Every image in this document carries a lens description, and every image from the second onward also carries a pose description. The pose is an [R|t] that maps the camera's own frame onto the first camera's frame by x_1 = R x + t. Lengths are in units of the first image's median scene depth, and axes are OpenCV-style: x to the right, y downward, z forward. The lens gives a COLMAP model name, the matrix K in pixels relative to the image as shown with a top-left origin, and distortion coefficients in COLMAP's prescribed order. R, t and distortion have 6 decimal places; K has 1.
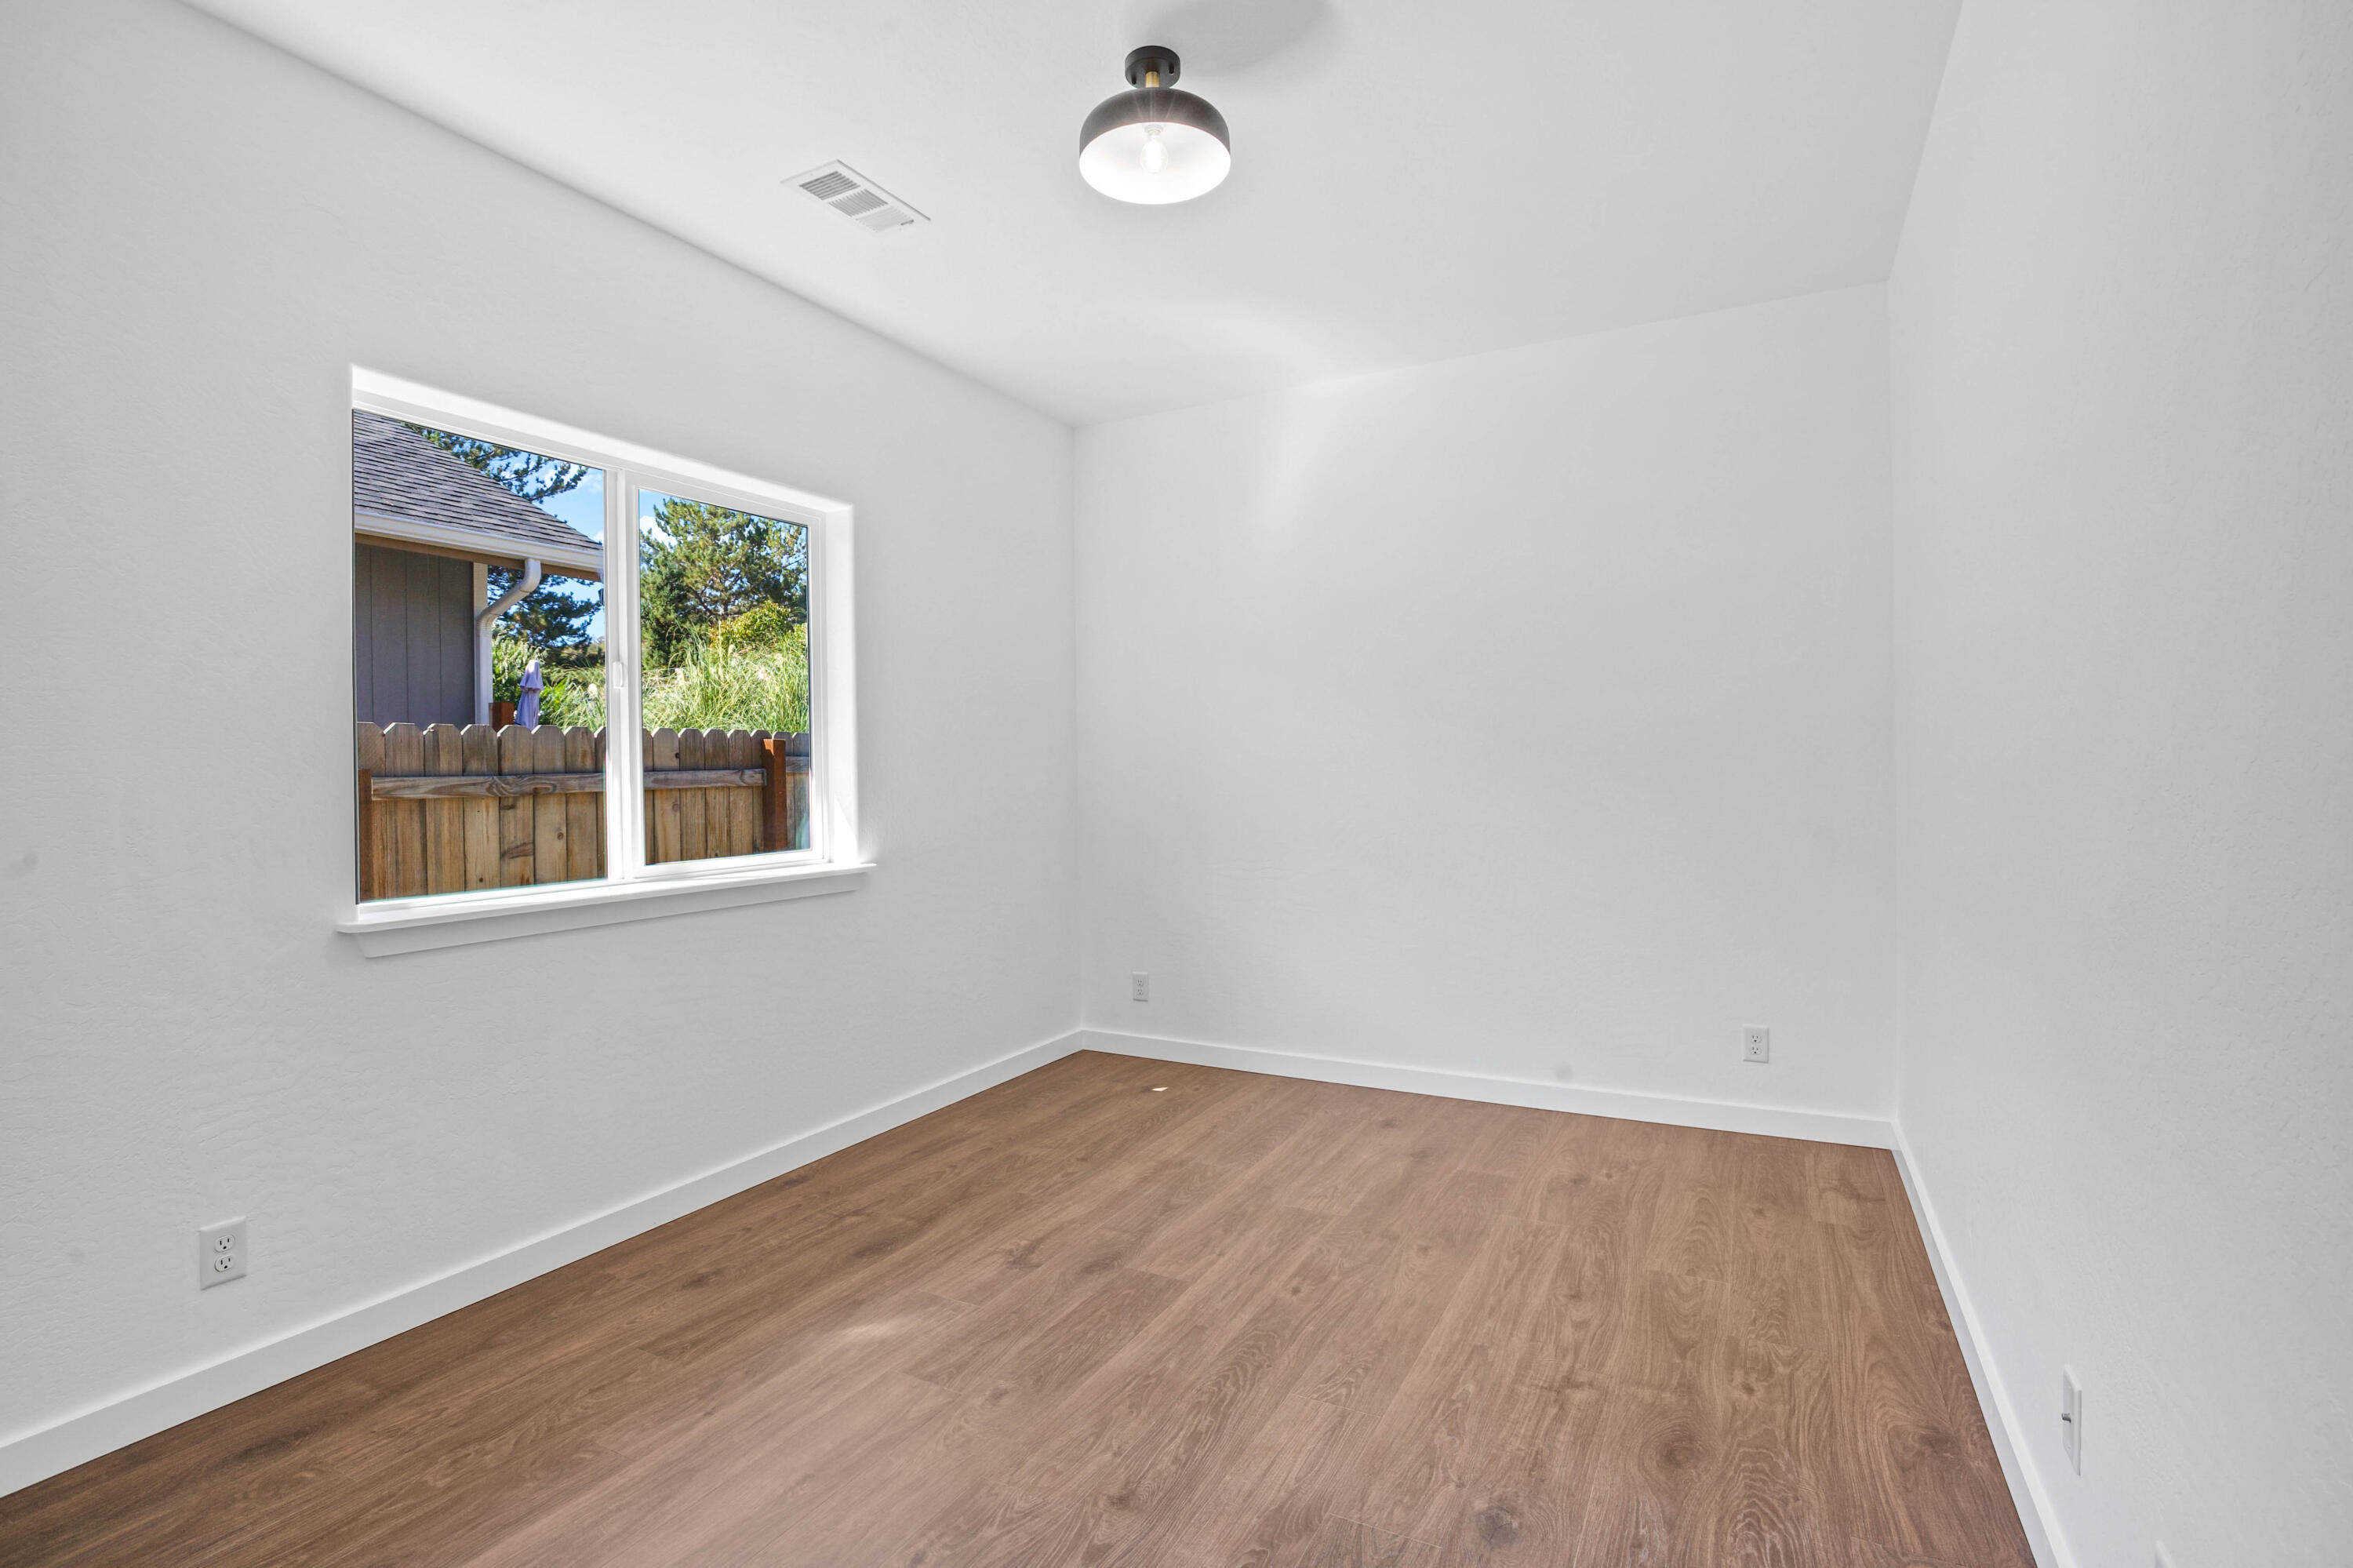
lens RADIAL K [[1088.4, 0, 1148.0], [0, 1088.4, 788.2], [0, 0, 1]] dist [-0.024061, 0.000707]
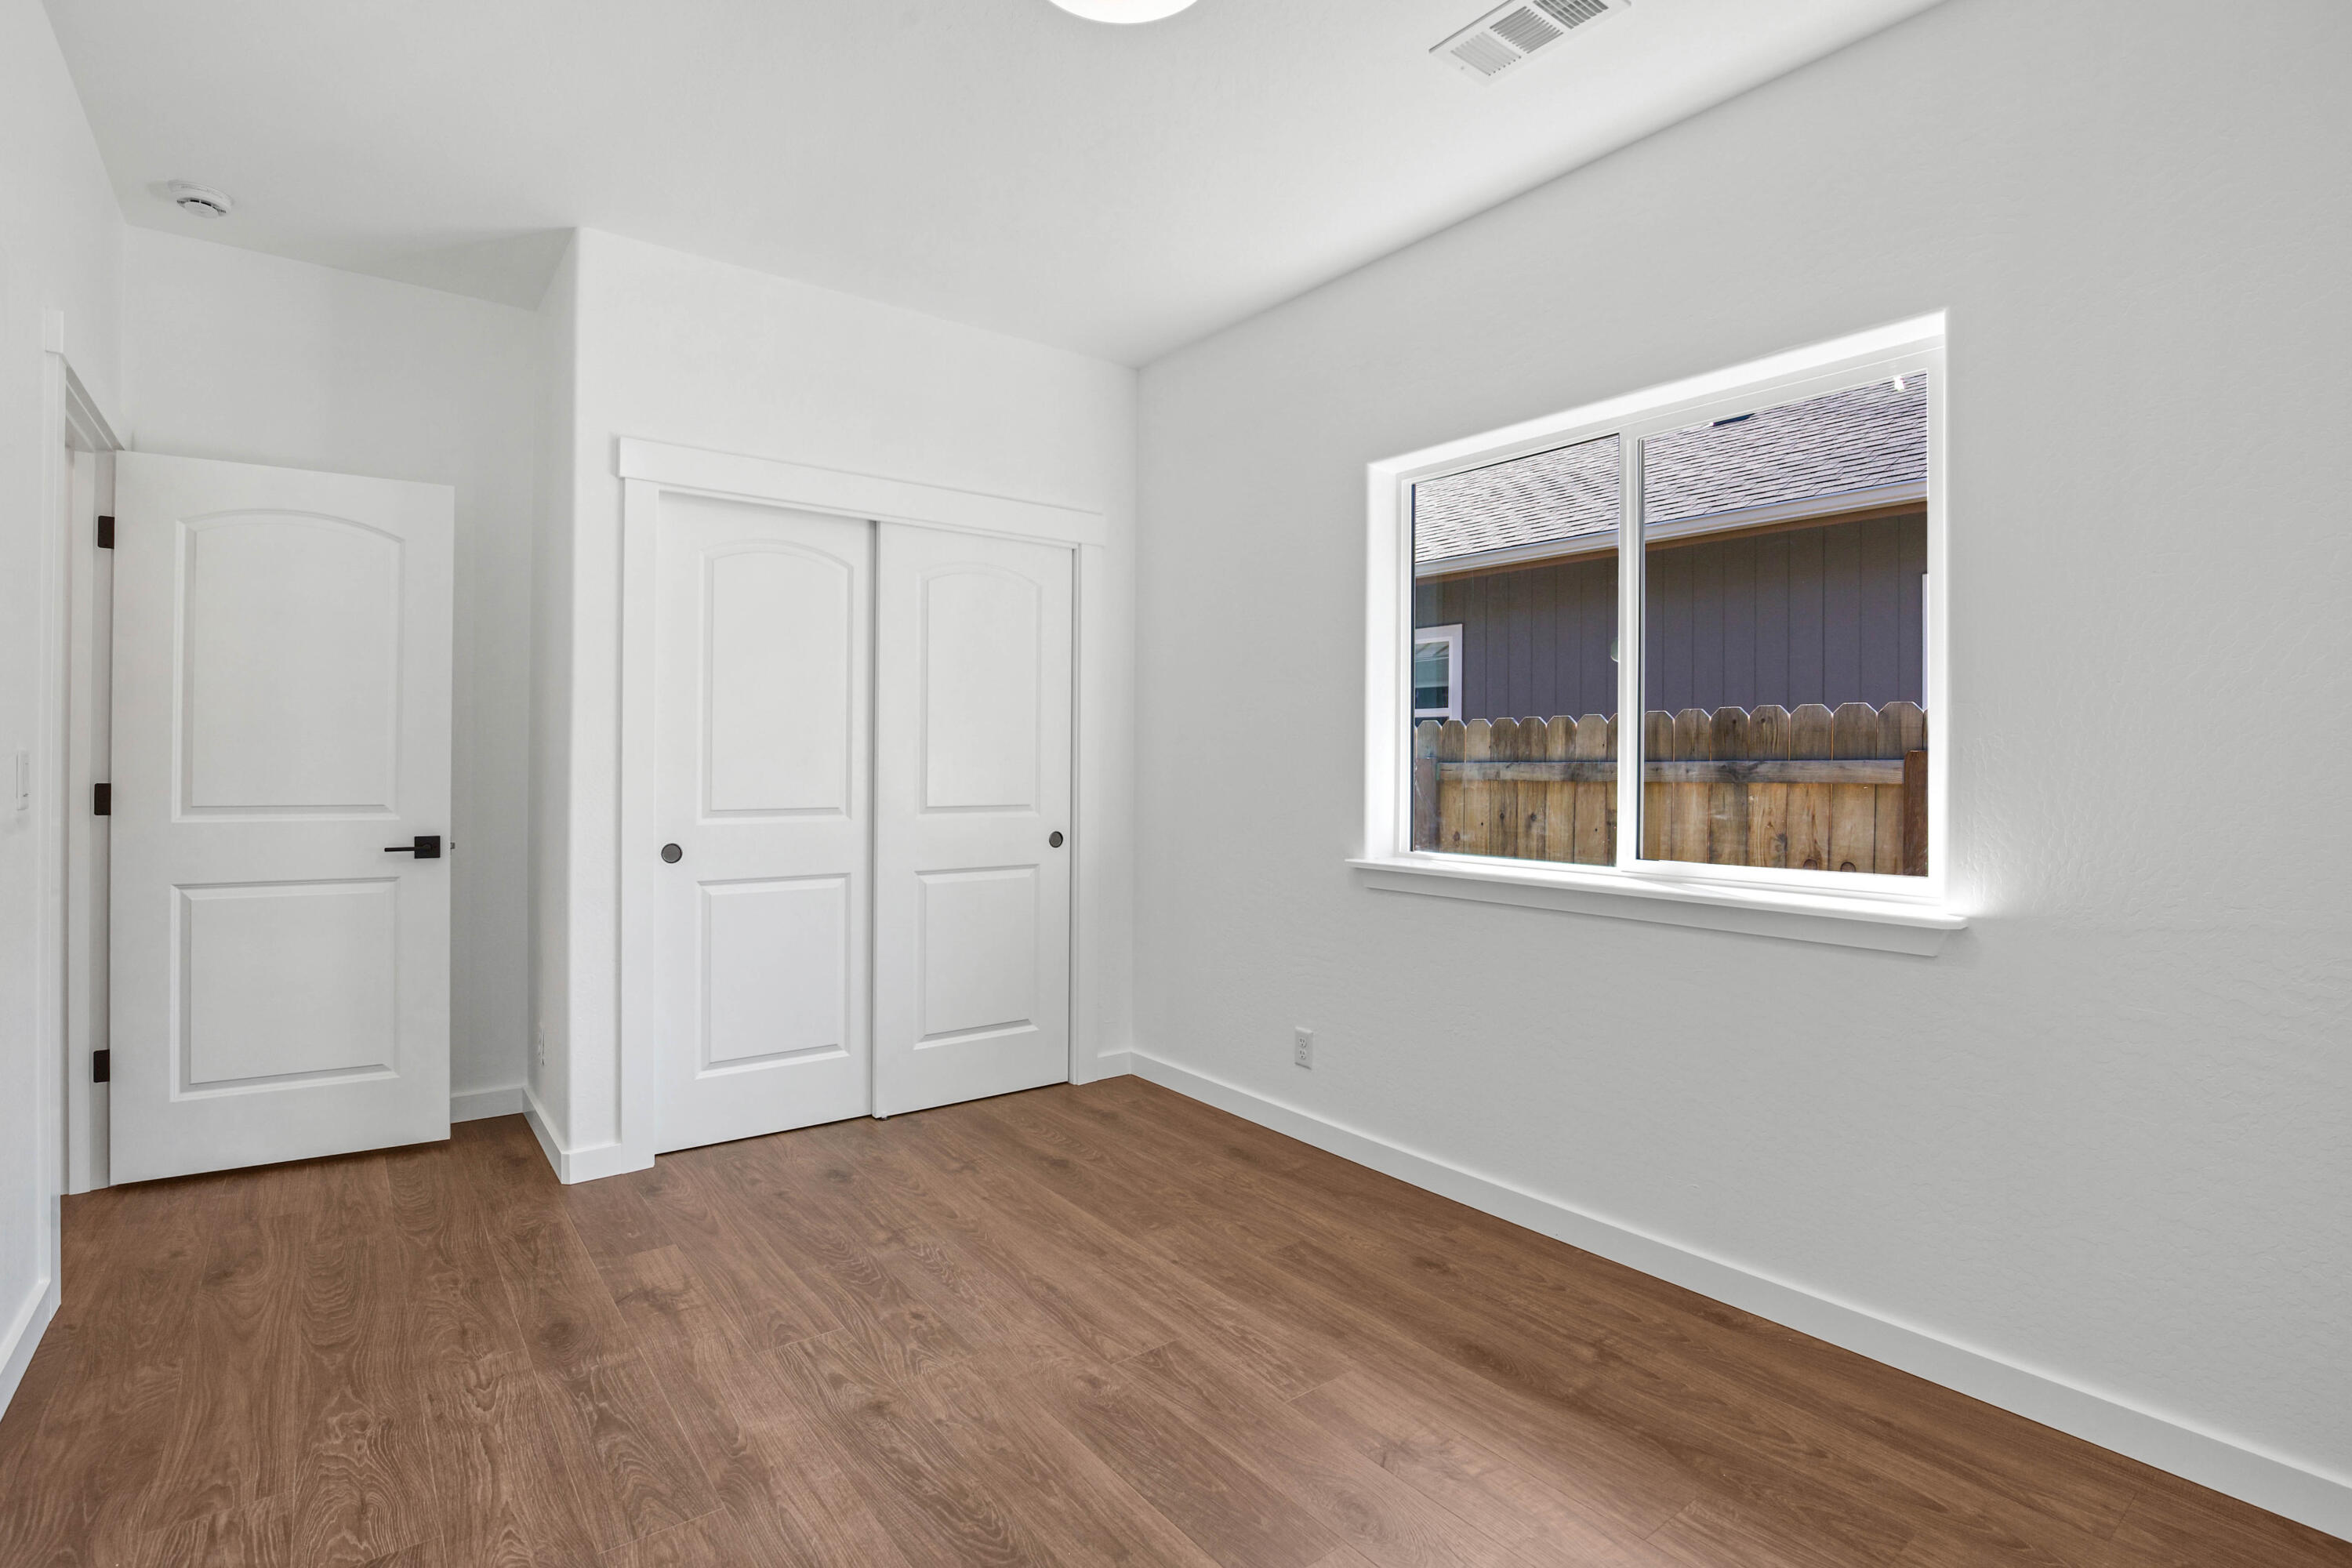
lens RADIAL K [[1107.6, 0, 1158.5], [0, 1107.6, 743.5], [0, 0, 1]] dist [-0.024552, 0.000978]
pose [[-0.395512, -0.005277, -0.918446, 0.685157], [-0.016410, 0.999864, 0.001322, -0.024006], [0.918314, 0.015594, -0.395545, 1.288690]]
